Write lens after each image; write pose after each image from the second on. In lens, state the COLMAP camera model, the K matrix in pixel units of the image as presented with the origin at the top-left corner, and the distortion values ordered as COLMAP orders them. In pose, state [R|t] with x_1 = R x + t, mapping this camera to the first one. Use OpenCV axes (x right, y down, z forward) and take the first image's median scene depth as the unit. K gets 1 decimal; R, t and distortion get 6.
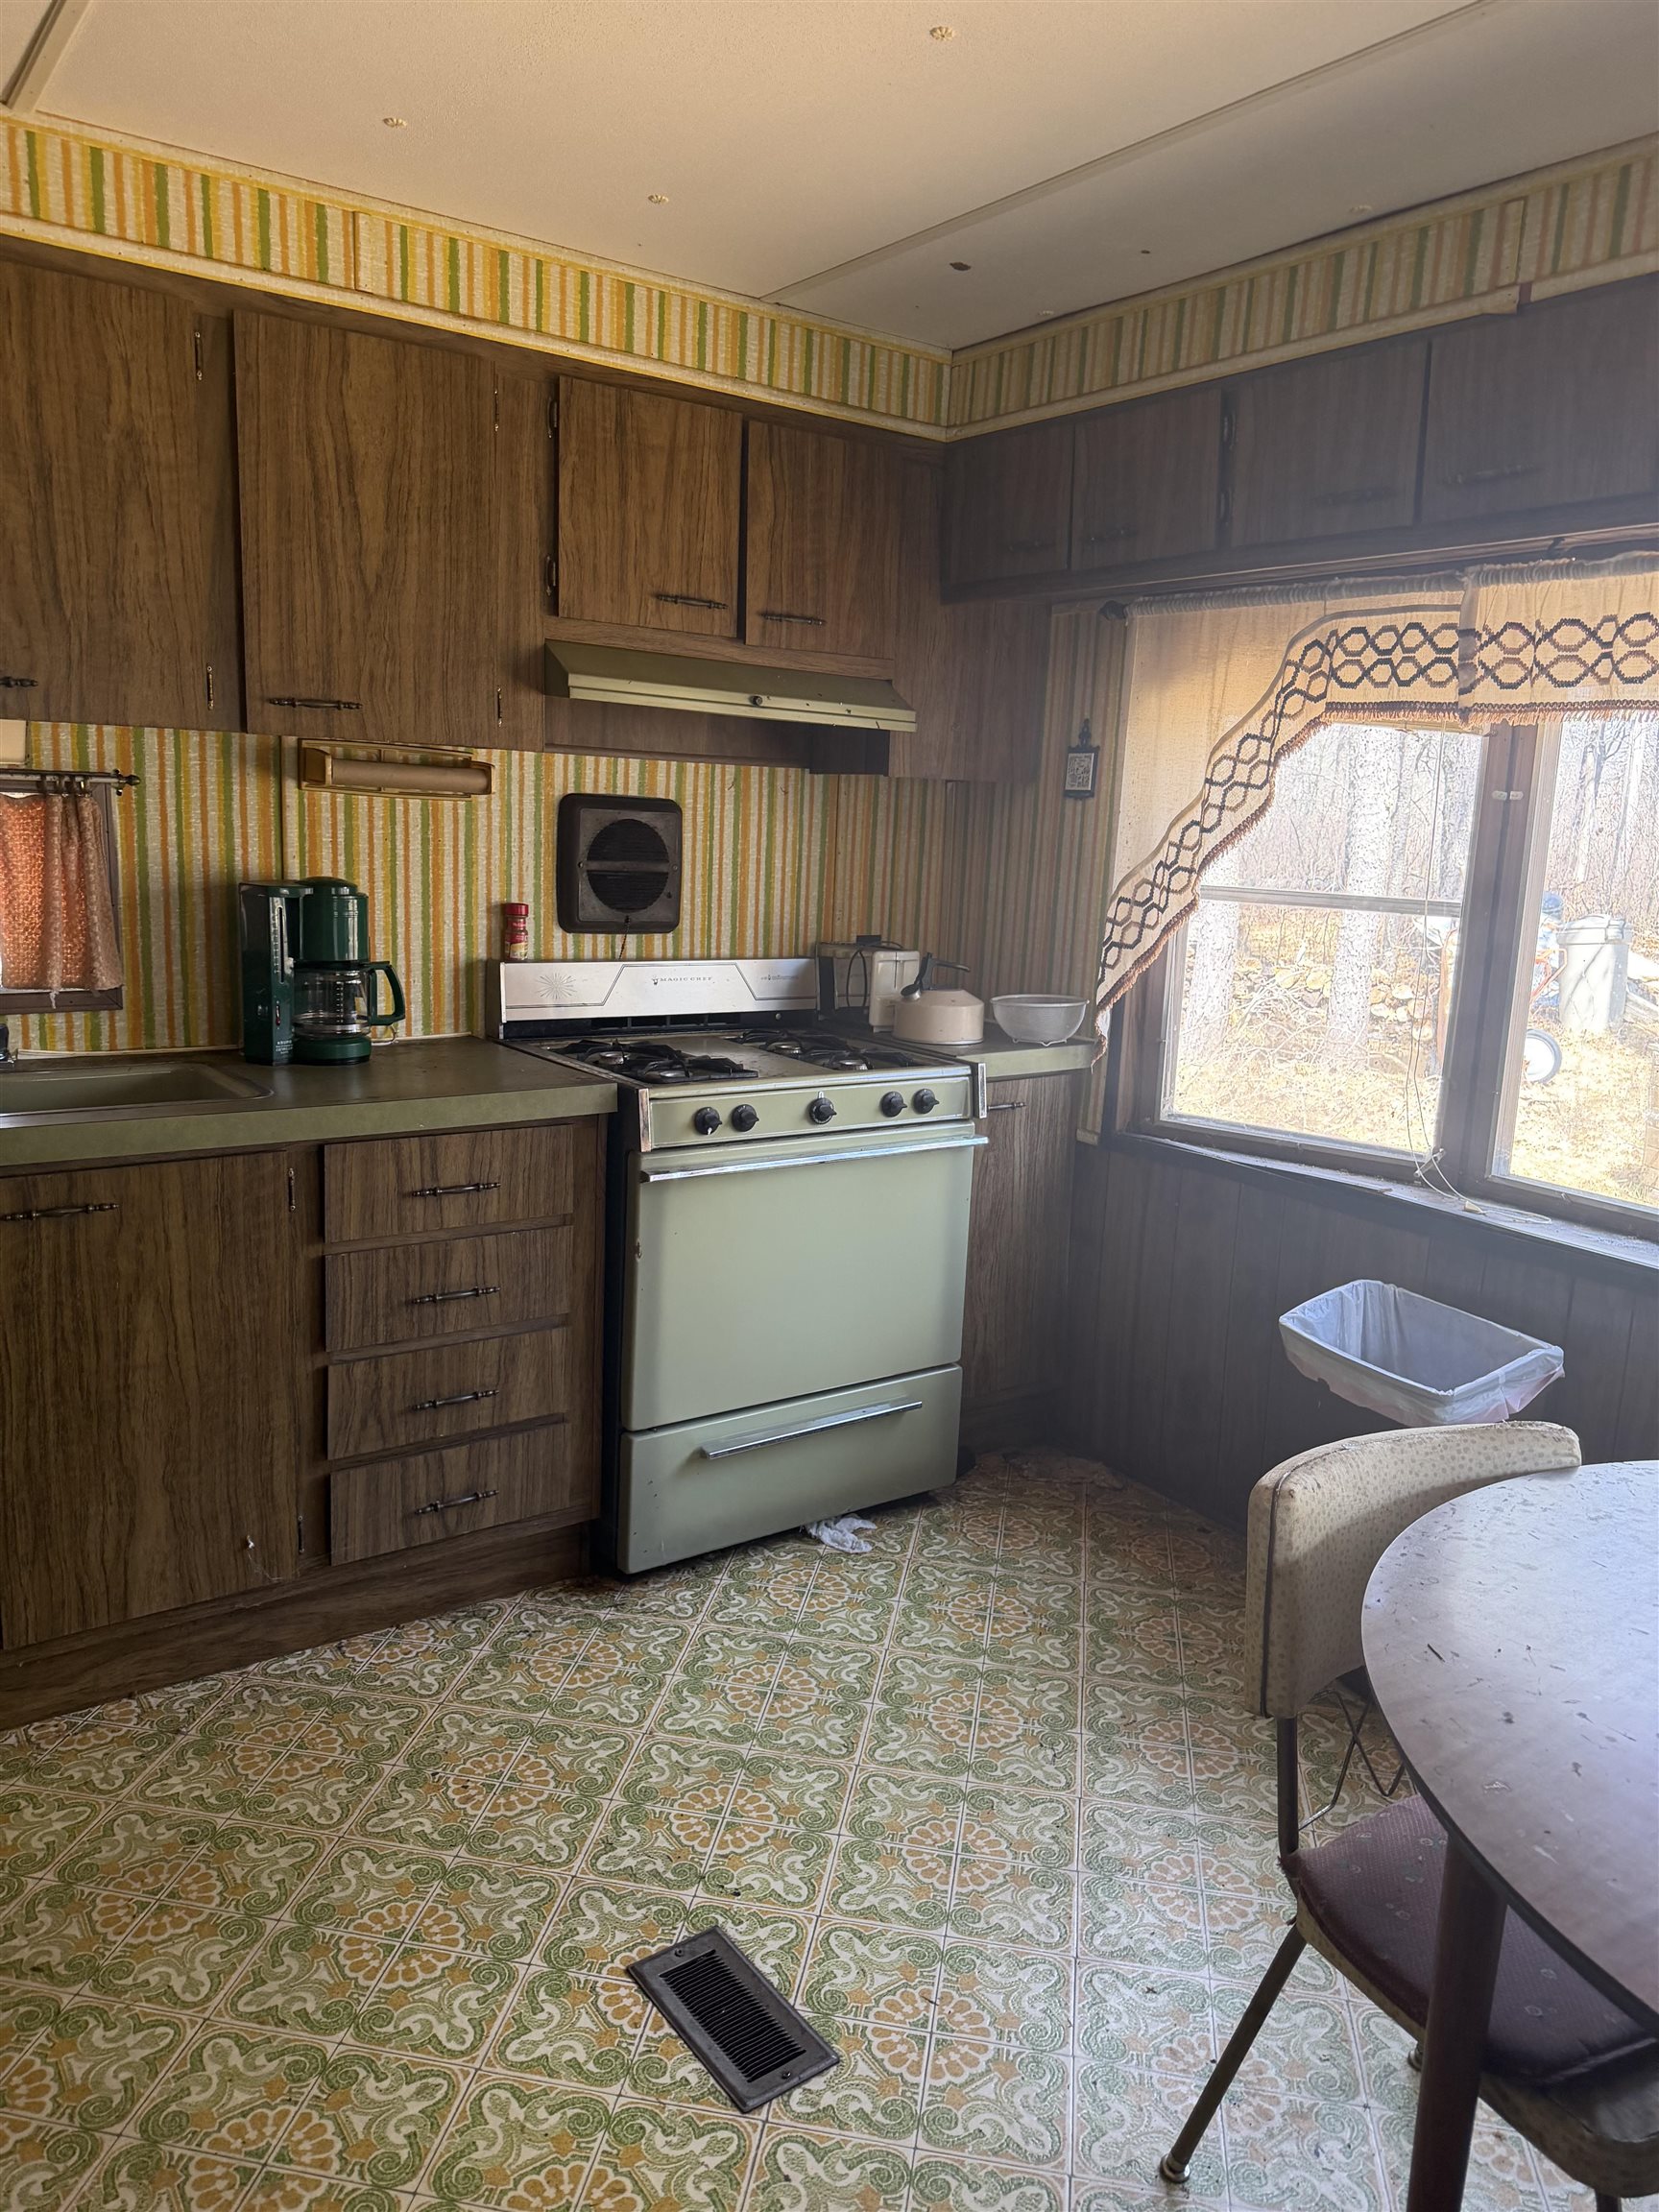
lens RADIAL K [[1572.6, 0, 782.5], [0, 1572.6, 1114.9], [0, 0, 1]] dist [0.096682, -0.132377]
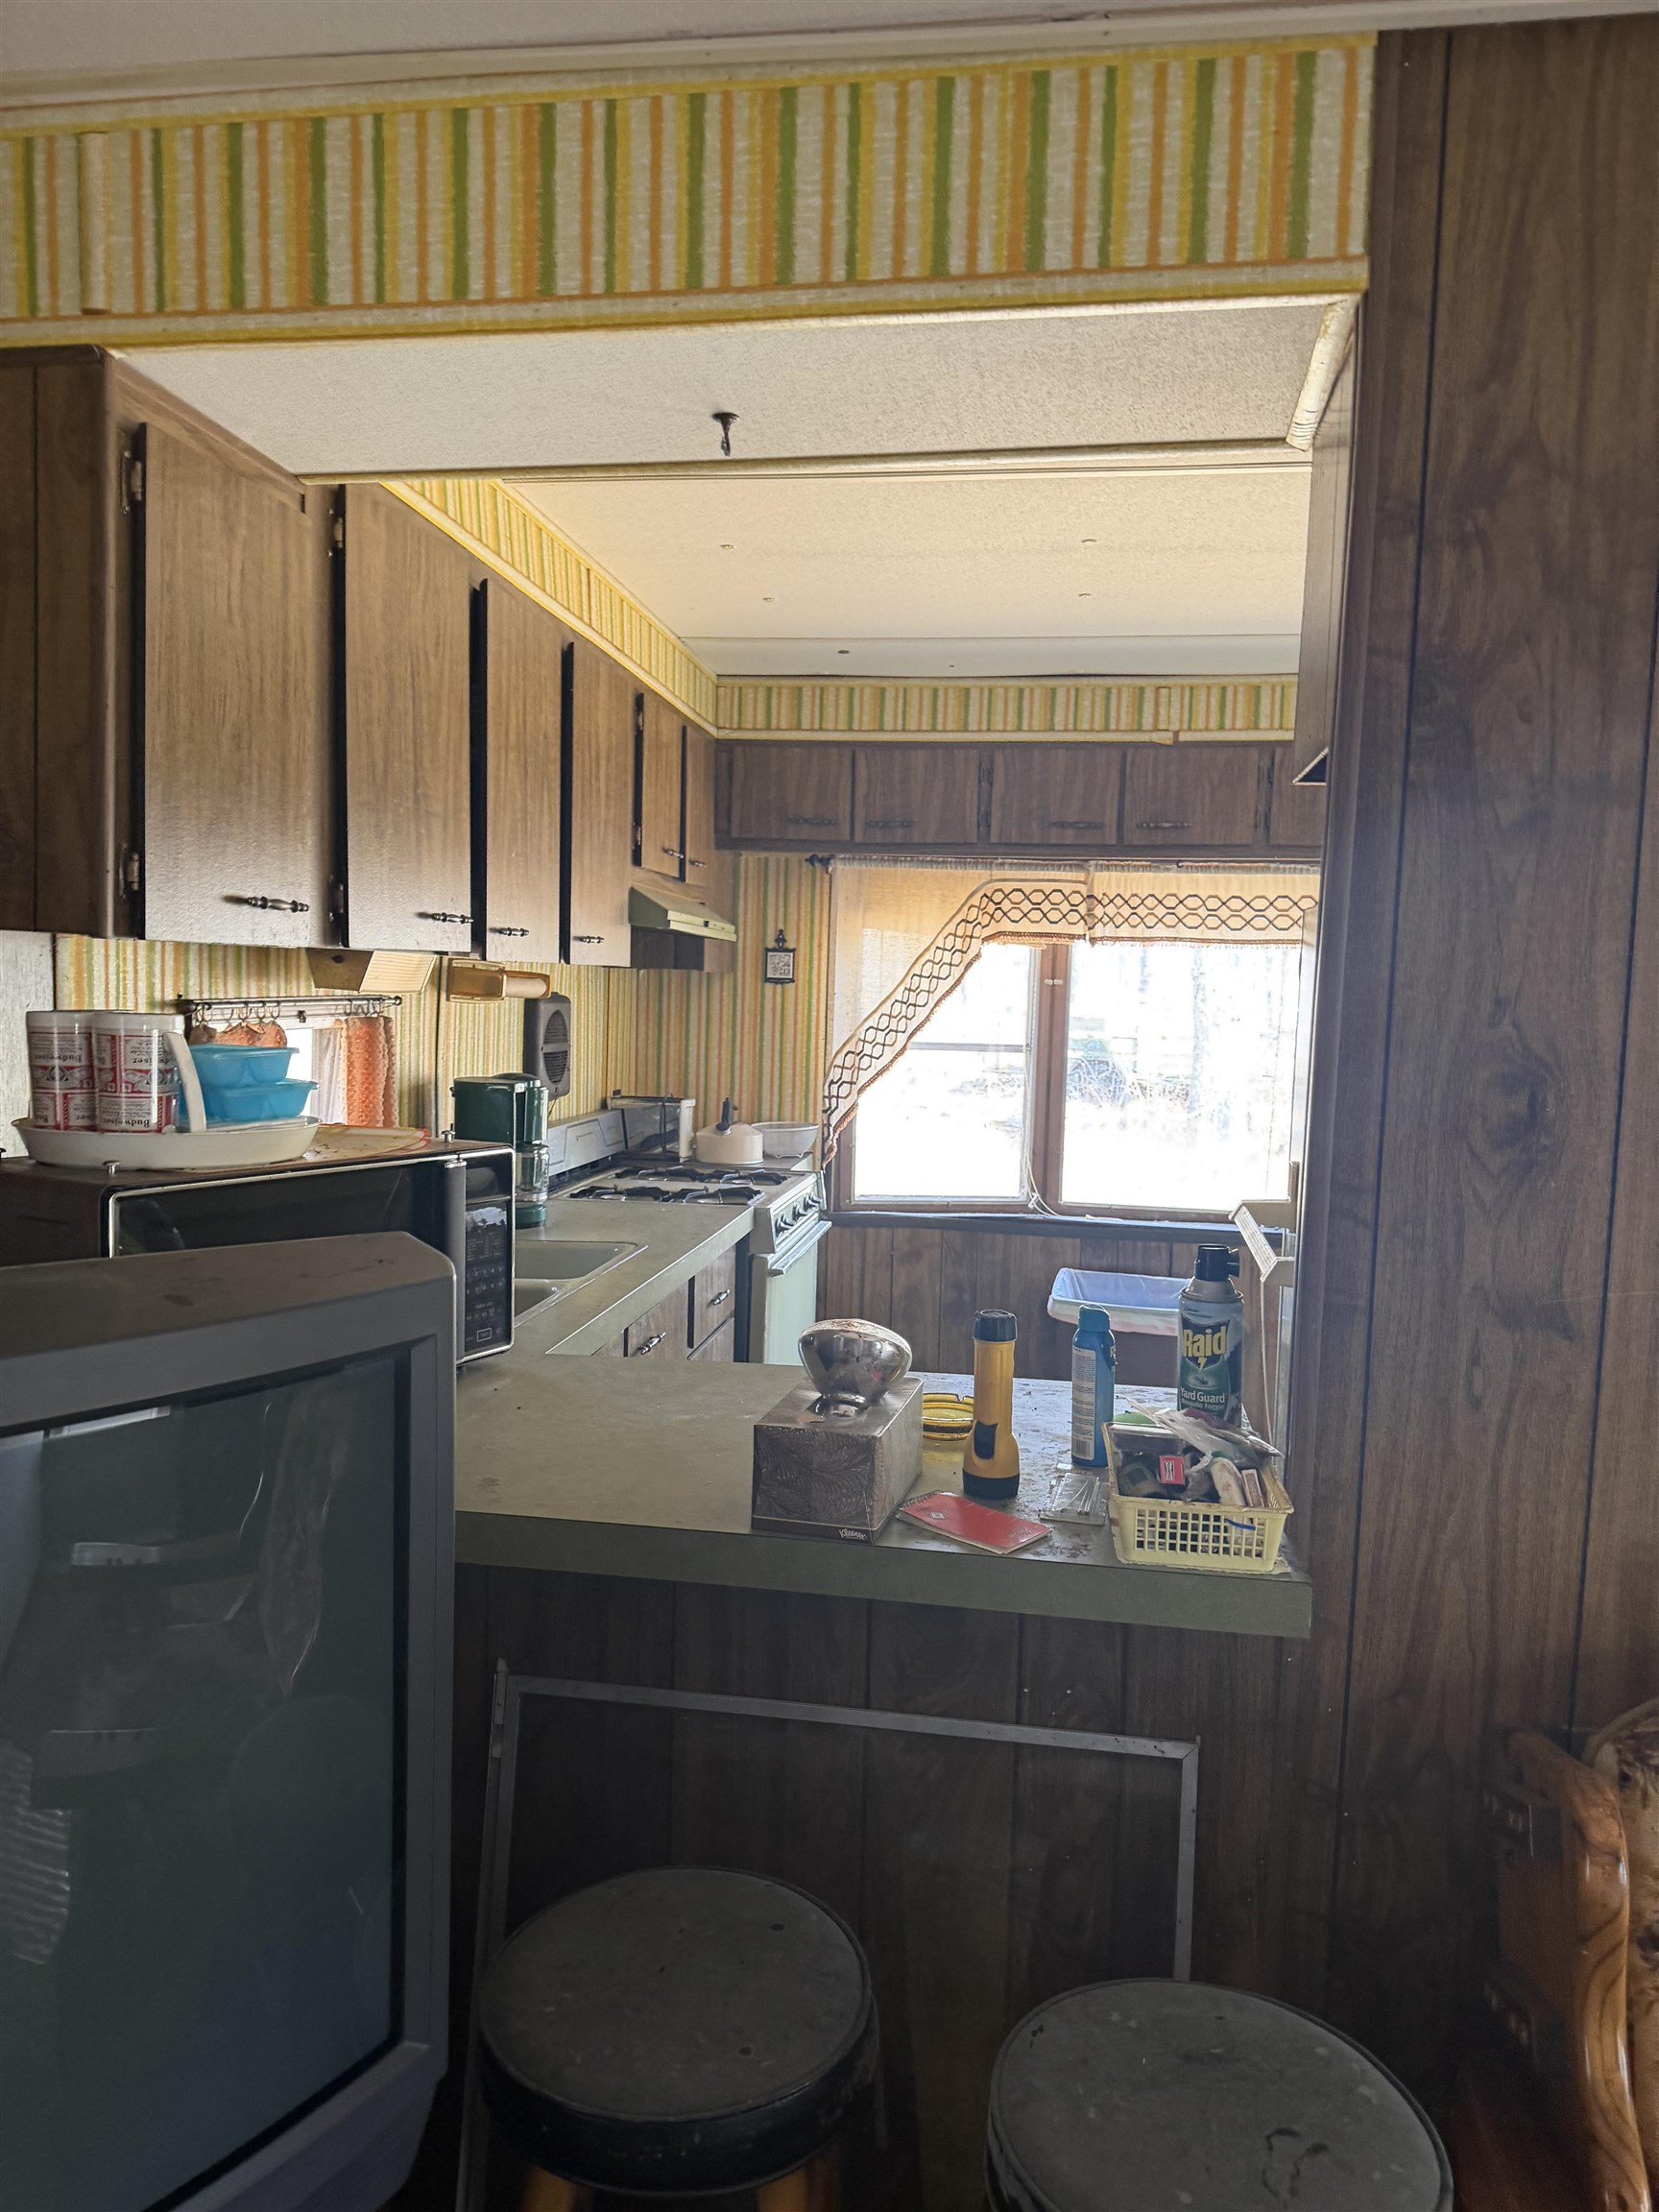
lens RADIAL K [[1572.6, 0, 782.5], [0, 1572.6, 1114.9], [0, 0, 1]] dist [0.096682, -0.132377]
pose [[0.707649, -0.084327, 0.701514, -0.968118], [0.137752, 0.990266, -0.019920, -0.064698], [-0.693006, 0.110731, 0.712377, 0.004268]]
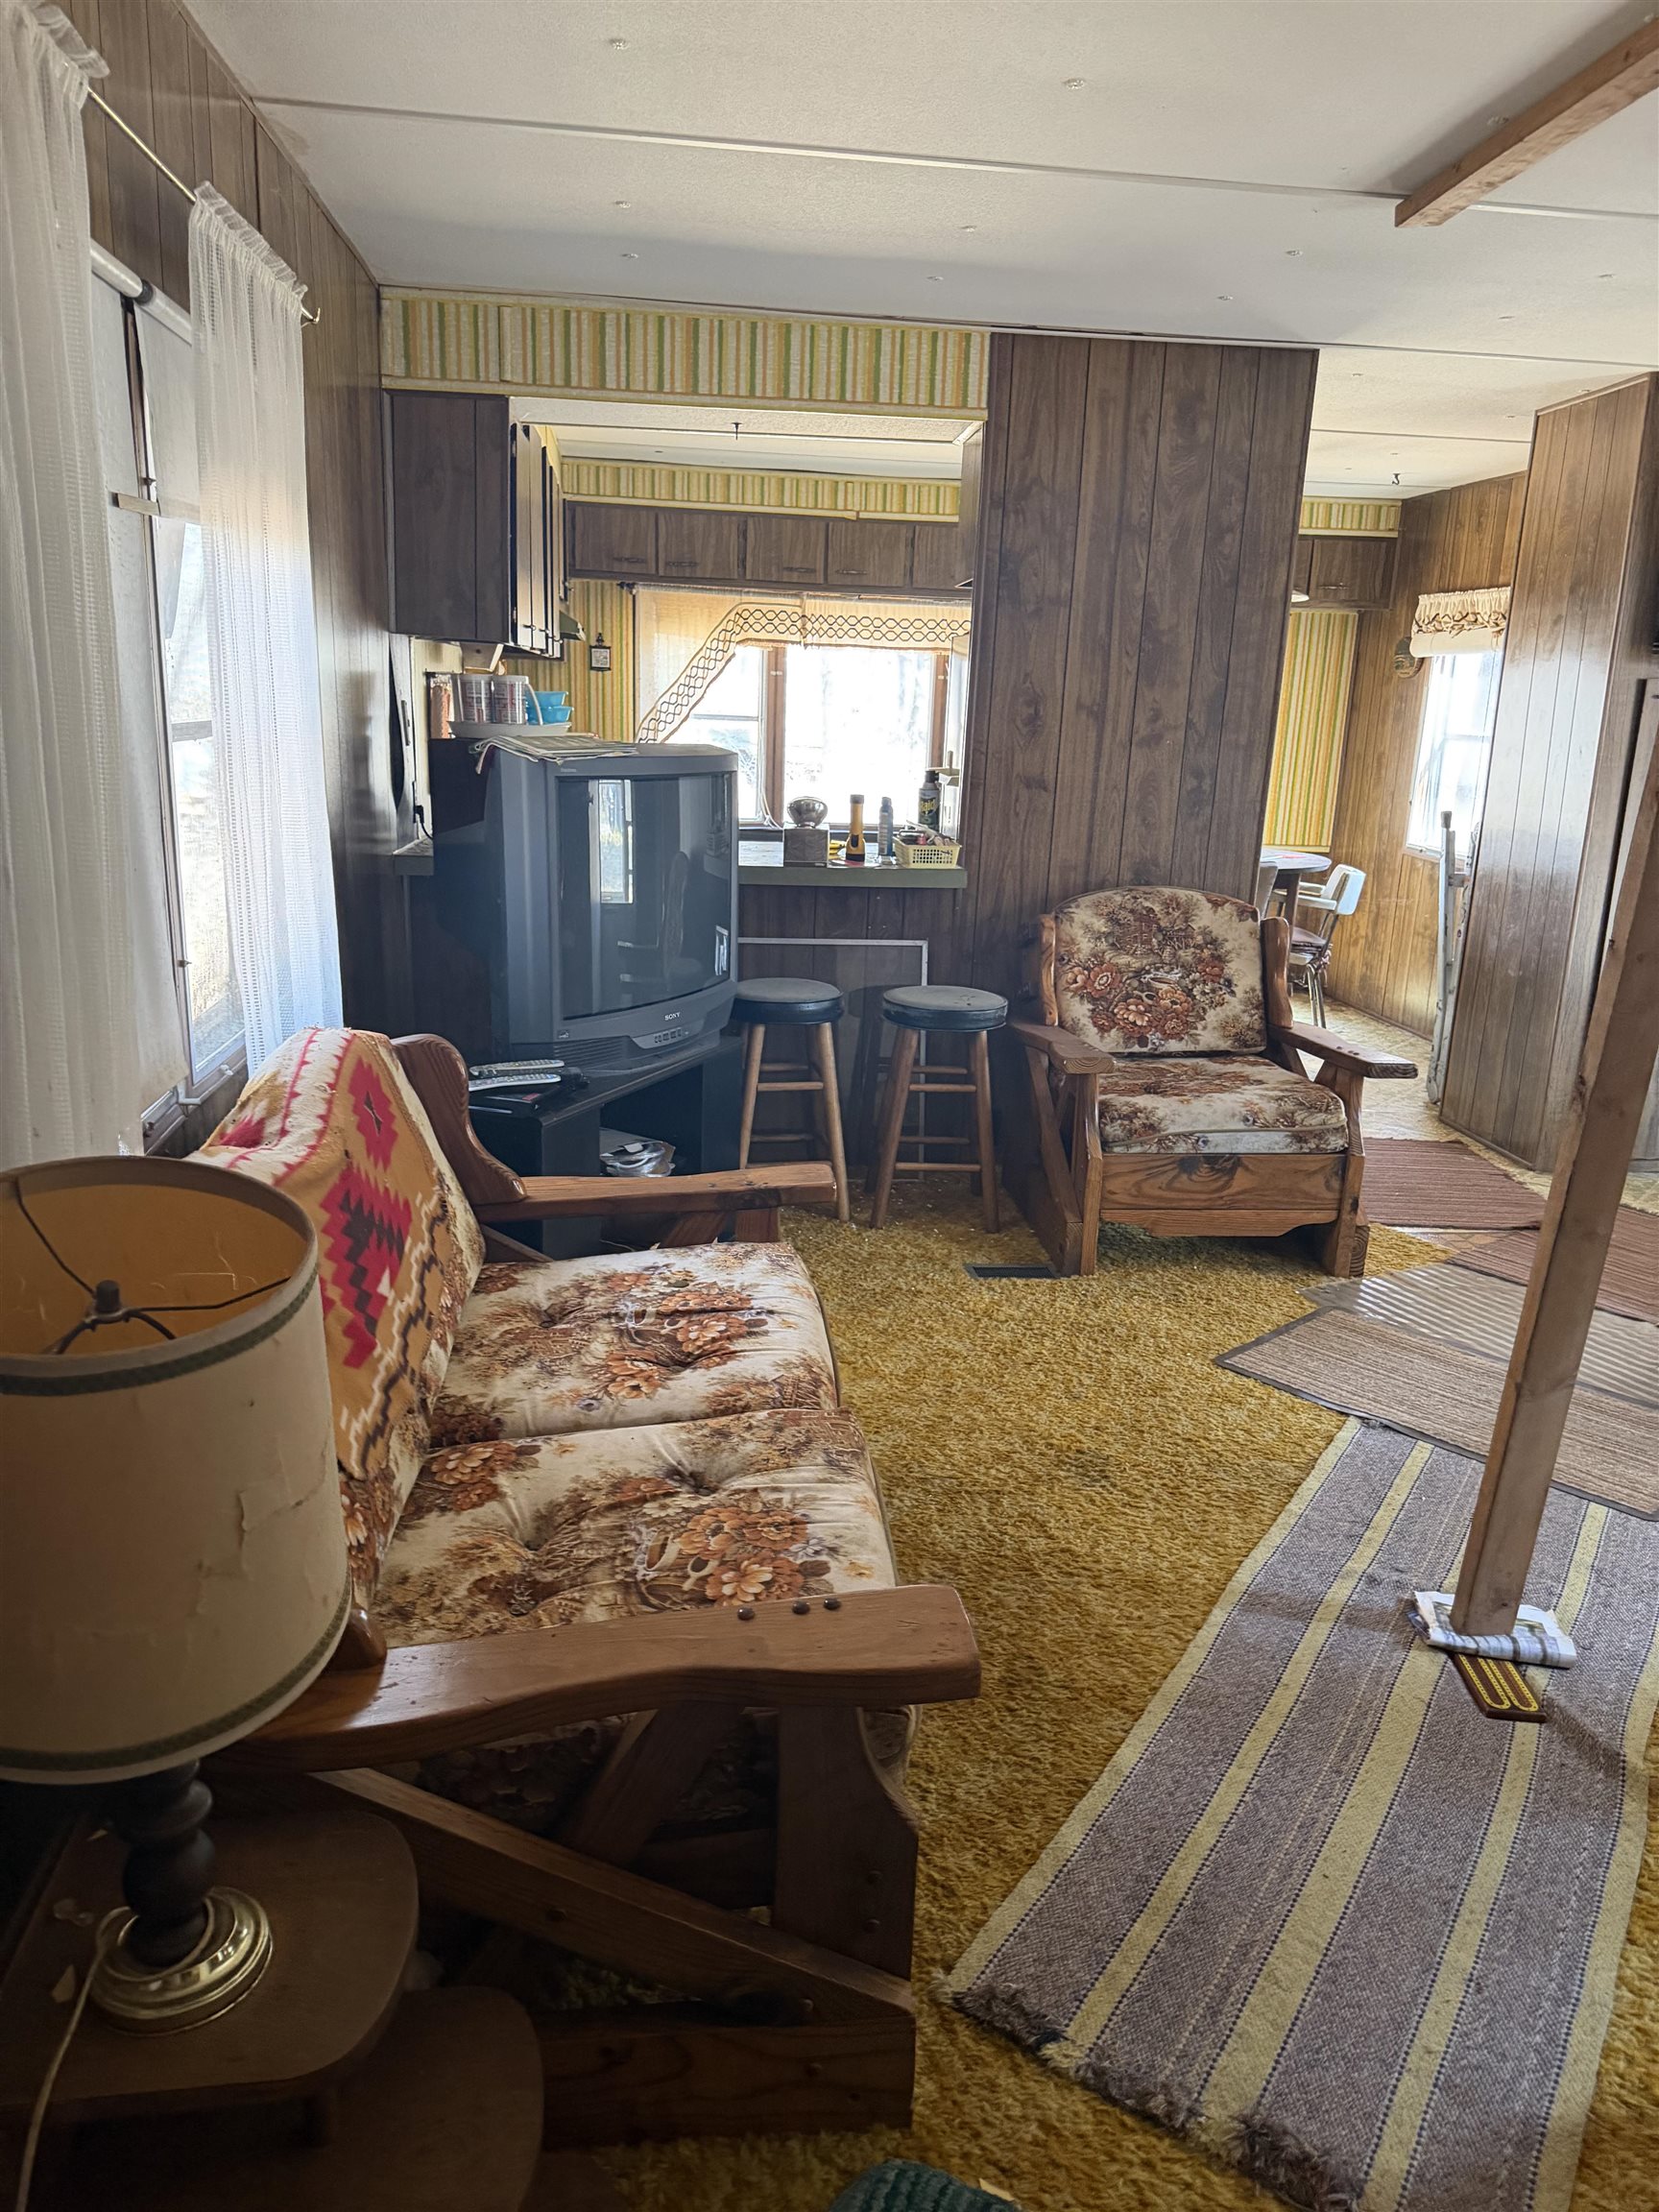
lens RADIAL K [[1508.4, 0, 829.5], [0, 1508.4, 1106.0], [0, 0, 1]] dist [0.127725, -0.315609]
pose [[0.485379, -0.254226, 0.836526, -1.812494], [0.150920, 0.966791, 0.206246, -0.012407], [-0.861180, 0.026142, 0.507628, -0.342230]]
